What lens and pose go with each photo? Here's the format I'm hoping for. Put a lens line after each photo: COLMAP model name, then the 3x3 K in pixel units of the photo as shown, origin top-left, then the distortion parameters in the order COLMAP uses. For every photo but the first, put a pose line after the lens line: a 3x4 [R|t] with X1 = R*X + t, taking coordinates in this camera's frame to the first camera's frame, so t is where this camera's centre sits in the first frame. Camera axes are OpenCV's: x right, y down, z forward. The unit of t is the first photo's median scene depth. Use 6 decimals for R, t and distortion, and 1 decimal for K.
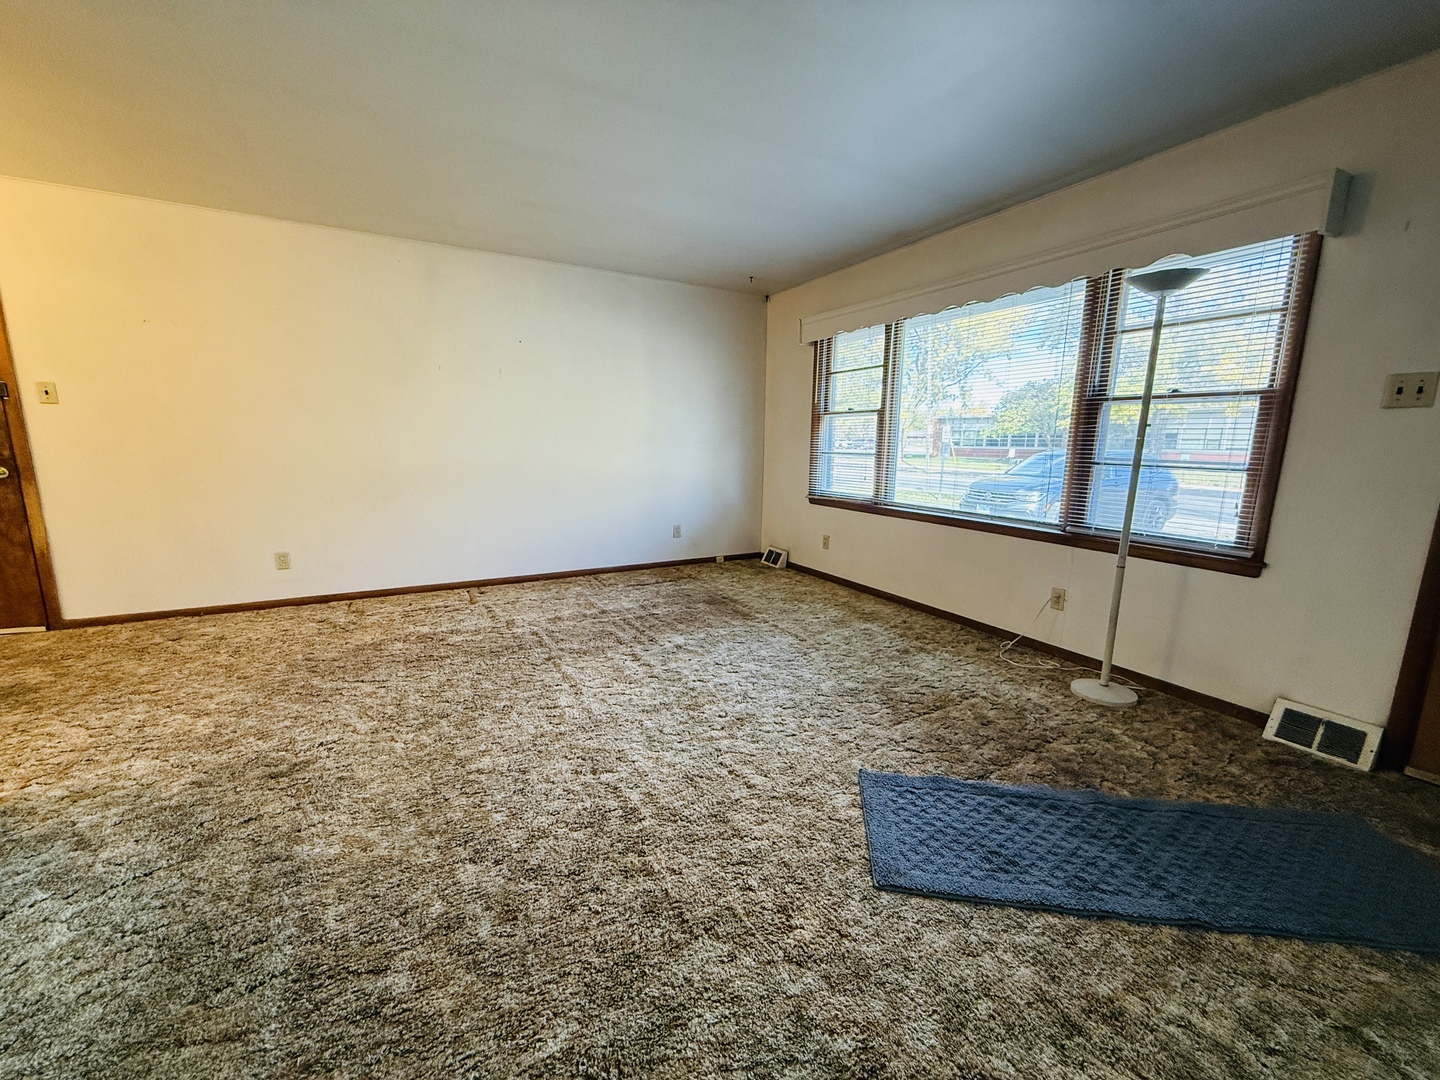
lens RADIAL K [[574.4, 0, 718.1], [0, 574.4, 542.1], [0, 0, 1]] dist [0.000647, -0.000358]
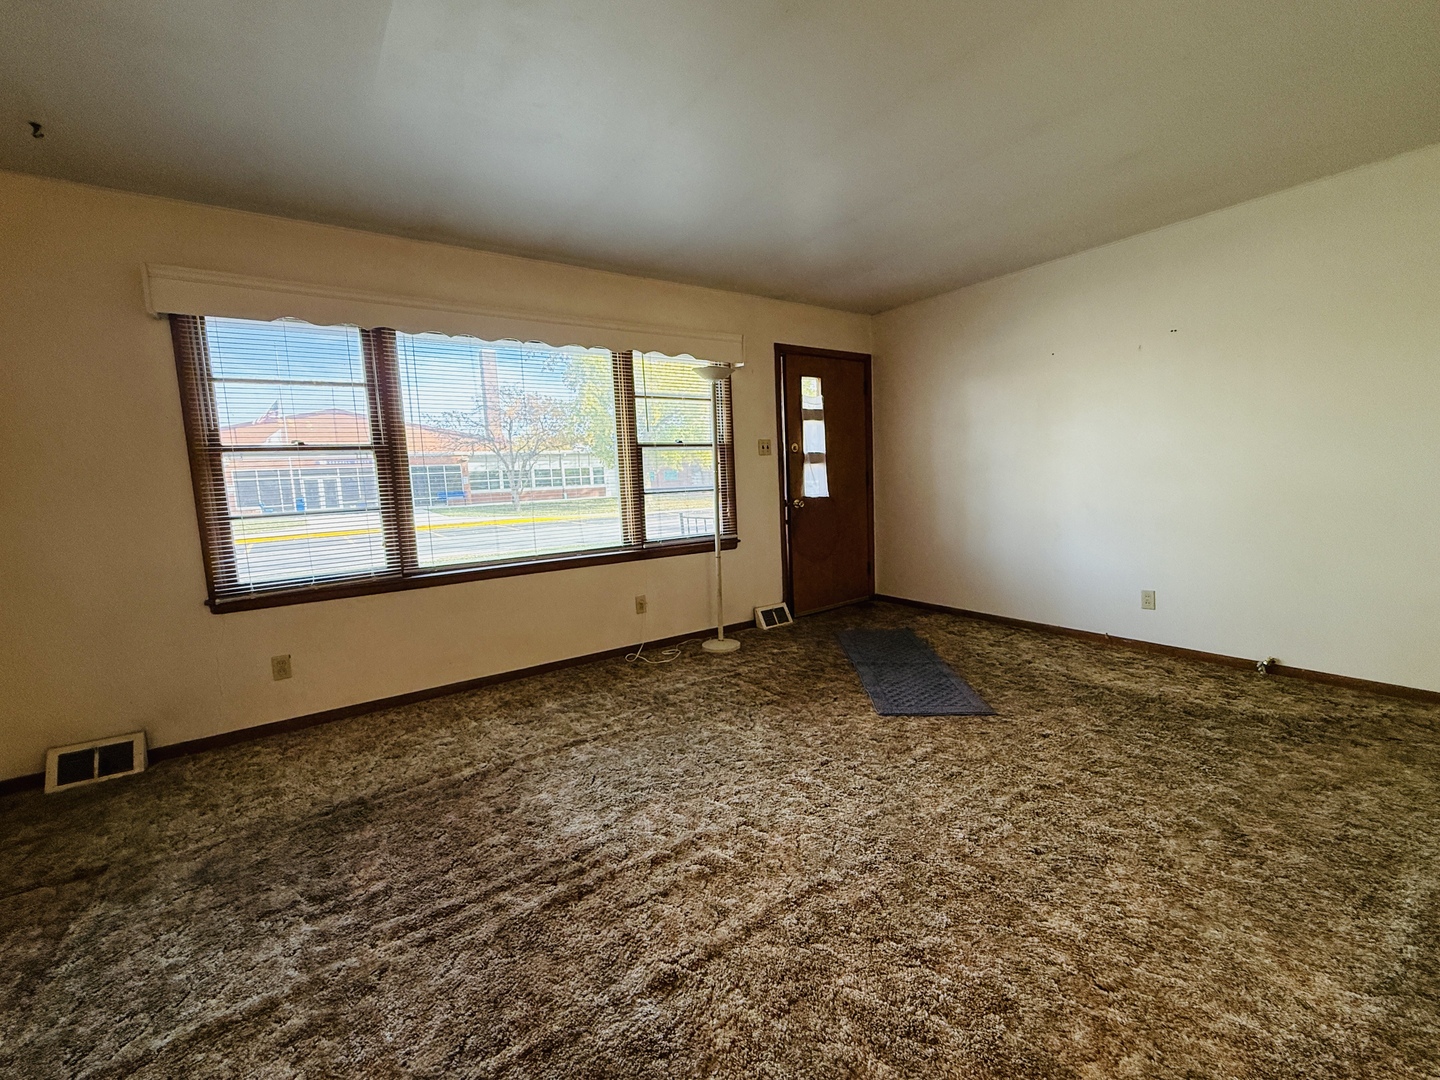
lens RADIAL K [[607.3, 0, 720.0], [0, 607.3, 540.0], [0, 0, 1]] dist [0.000240, 0.000068]
pose [[-0.102198, -0.106067, 0.989093, -0.552390], [0.220001, 0.967268, 0.126458, -0.128993], [-0.970131, 0.230526, -0.075518, 0.719892]]
